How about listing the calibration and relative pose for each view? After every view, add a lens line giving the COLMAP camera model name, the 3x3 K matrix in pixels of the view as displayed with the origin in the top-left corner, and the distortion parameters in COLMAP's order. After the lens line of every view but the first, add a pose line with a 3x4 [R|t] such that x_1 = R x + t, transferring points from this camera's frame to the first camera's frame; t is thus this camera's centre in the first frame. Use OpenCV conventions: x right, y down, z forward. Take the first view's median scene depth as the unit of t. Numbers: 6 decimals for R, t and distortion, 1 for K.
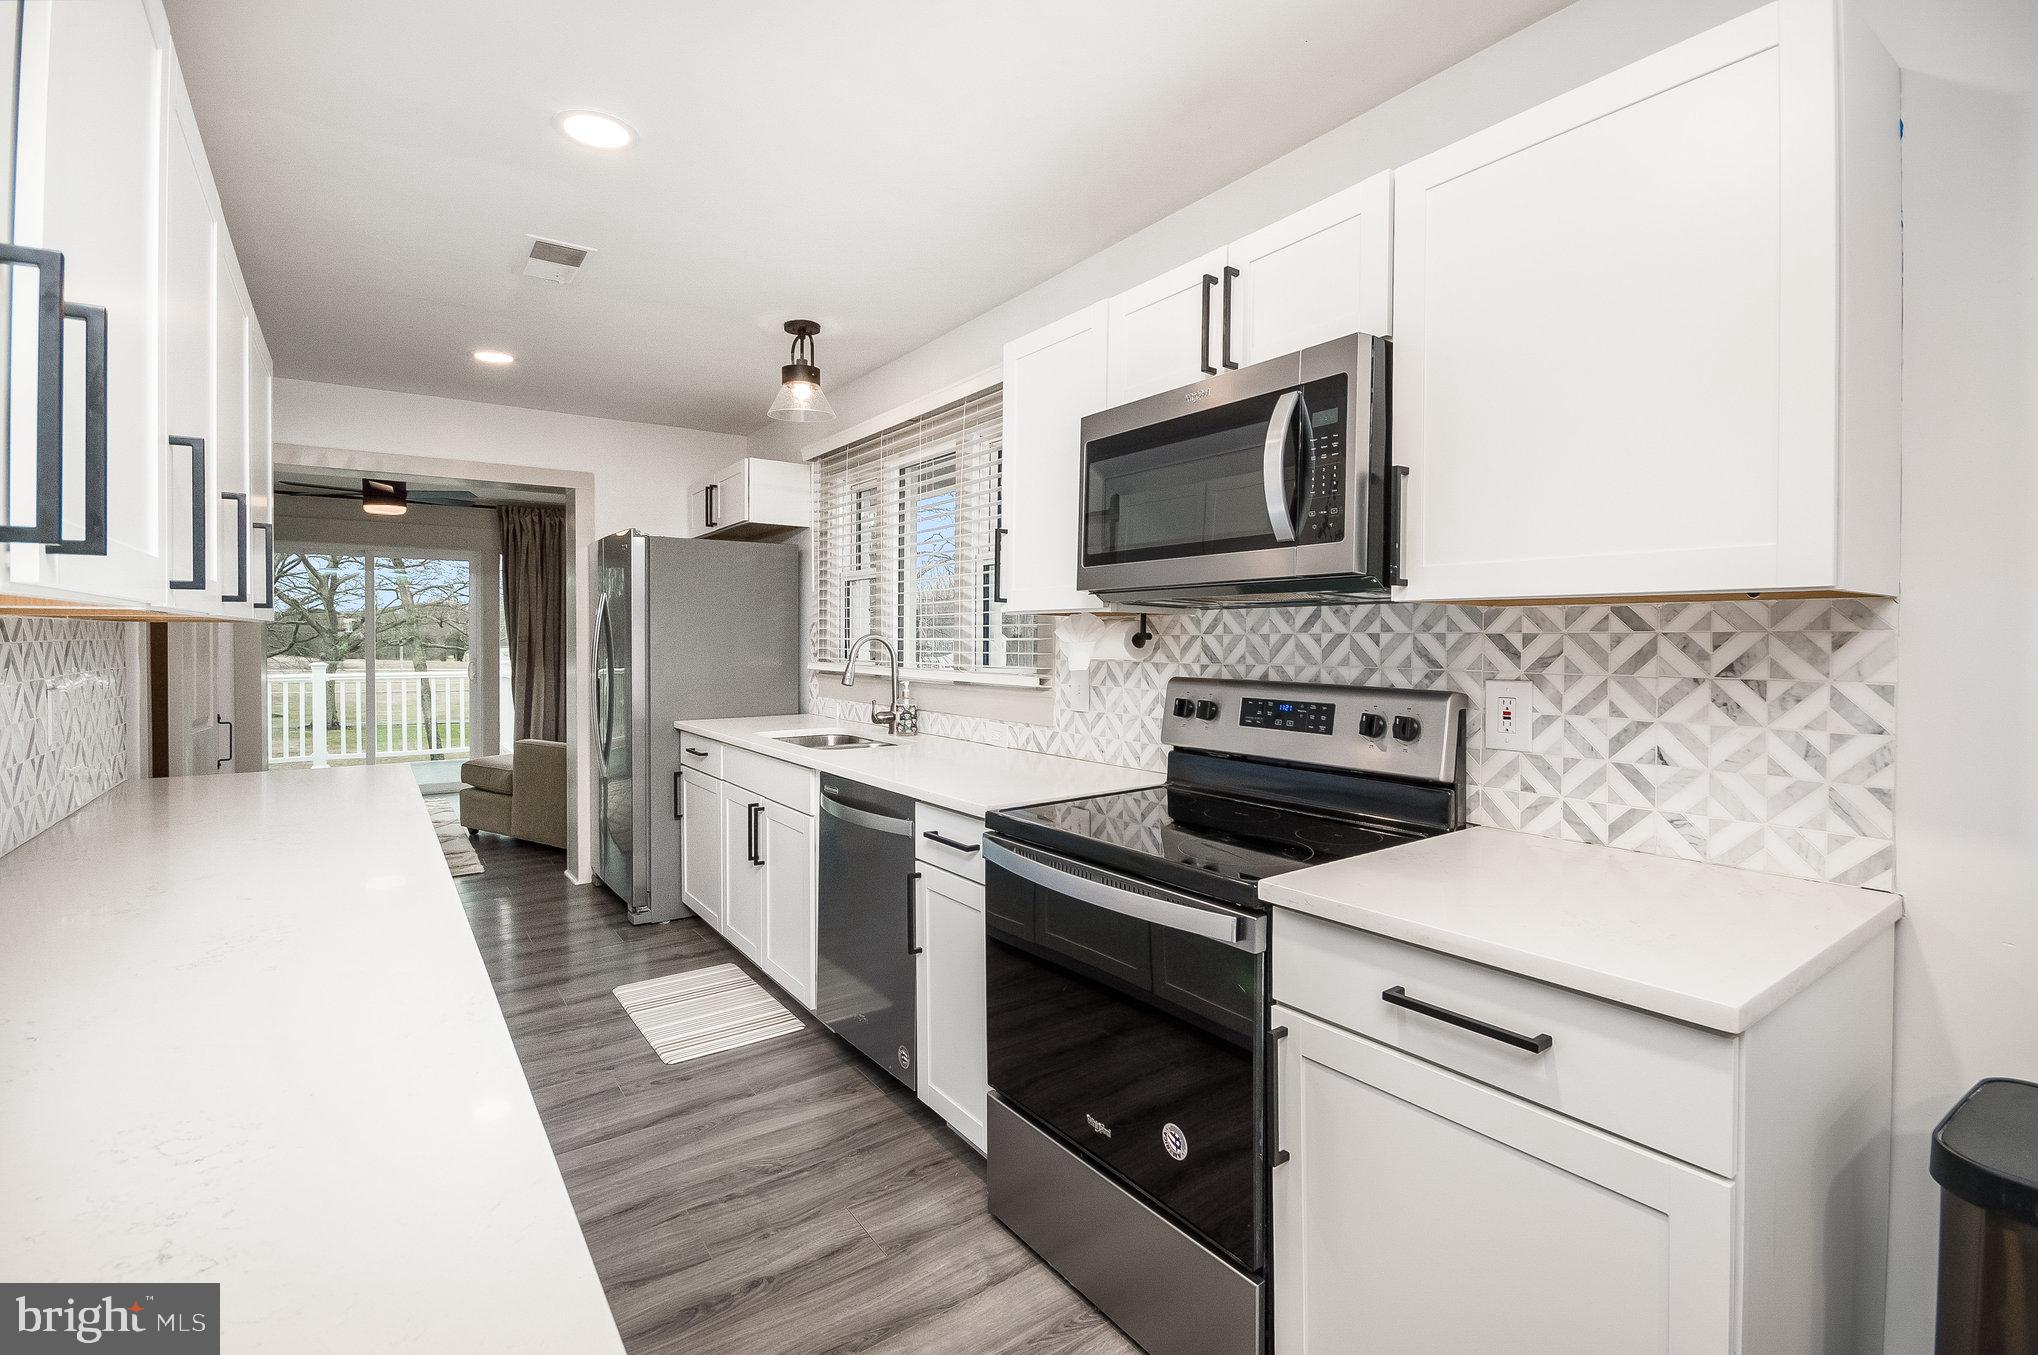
lens RADIAL K [[906.8, 0, 1014.6], [0, 906.8, 648.1], [0, 0, 1]] dist [-0.000824, 0.000004]
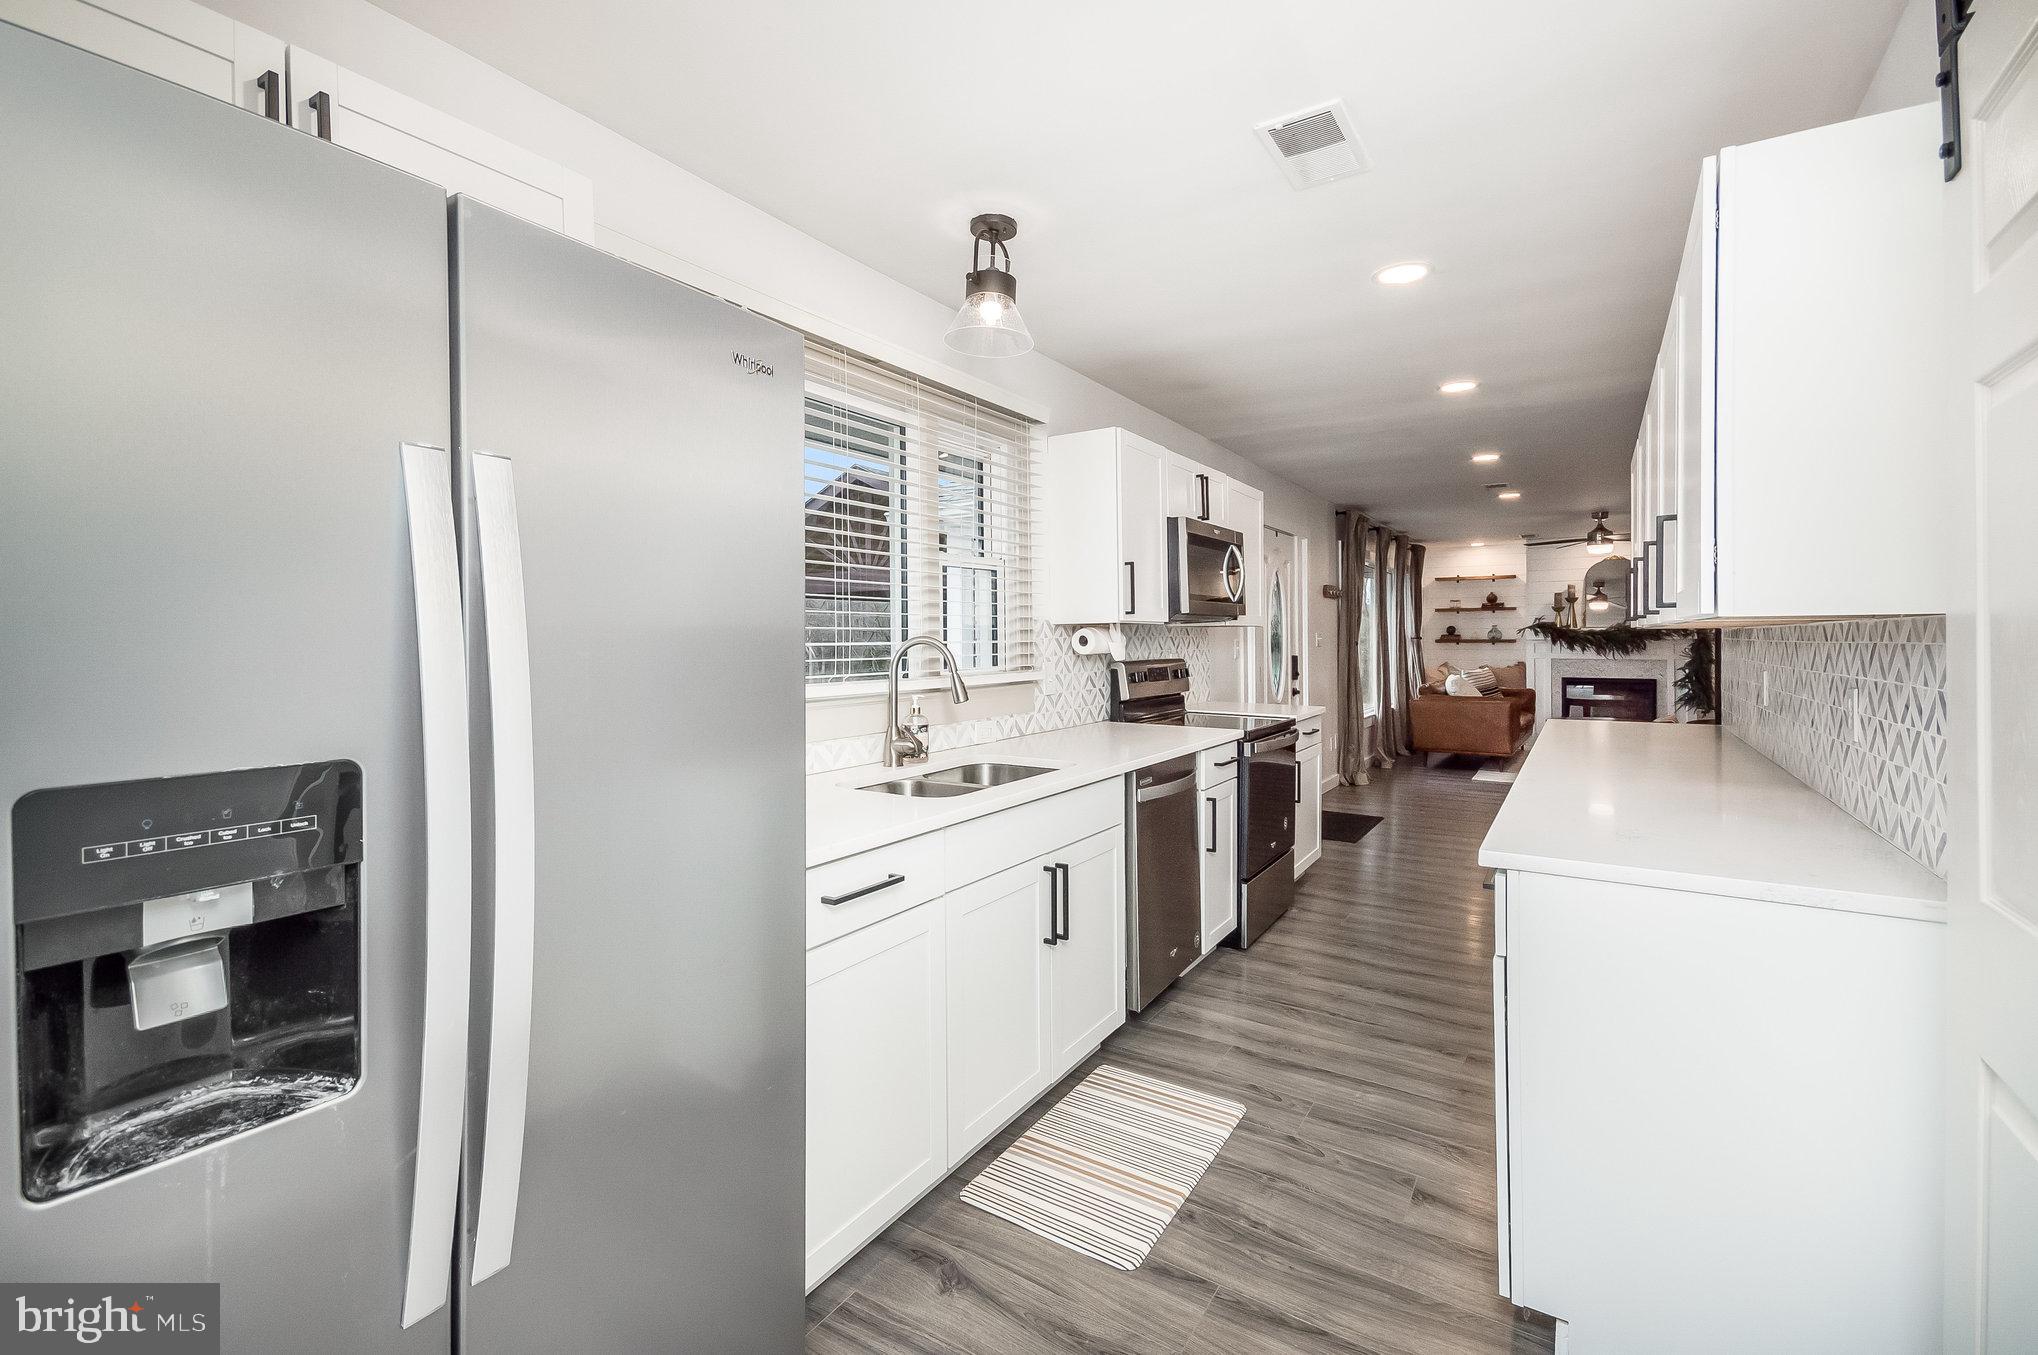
lens RADIAL K [[894.3, 0, 1015.2], [0, 894.3, 637.1], [0, 0, 1]] dist [0.016749, 0.000034]
pose [[-0.370891, 0.001509, 0.928675, -1.124547], [0.014765, 0.999882, 0.004272, -0.021623], [-0.928559, 0.015296, -0.370870, 1.525417]]
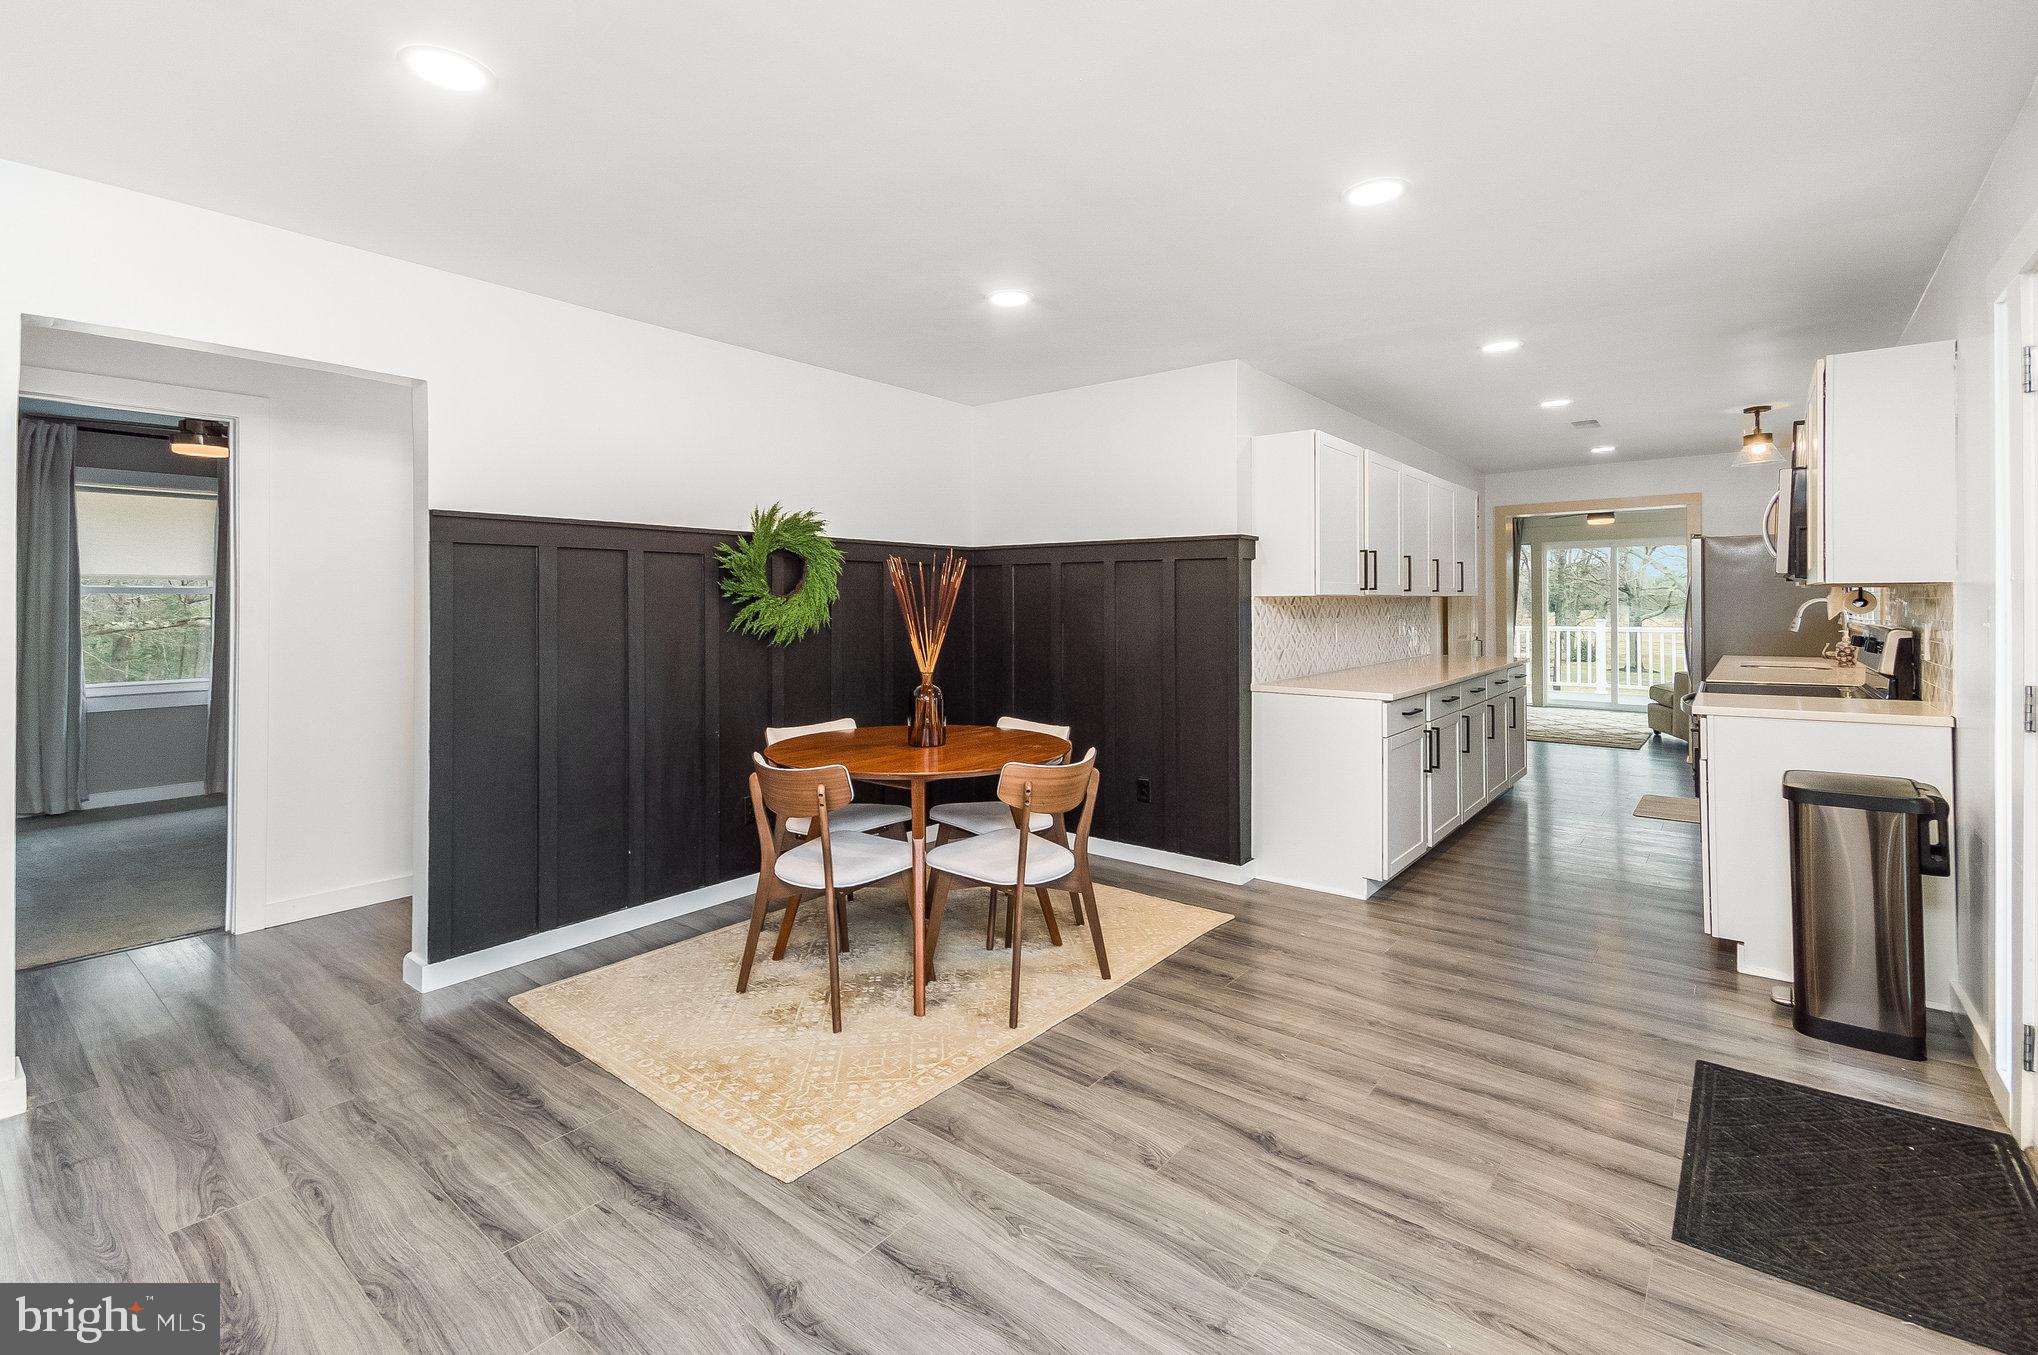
lens RADIAL K [[915.8, 0, 1013.4], [0, 915.8, 635.0], [0, 0, 1]] dist [0.014152, 0.000222]
pose [[0.274061, 0.029343, -0.961265, 1.173998], [-0.006724, 0.999568, 0.028595, 0.008813], [0.961689, -0.001374, 0.274140, -0.857048]]
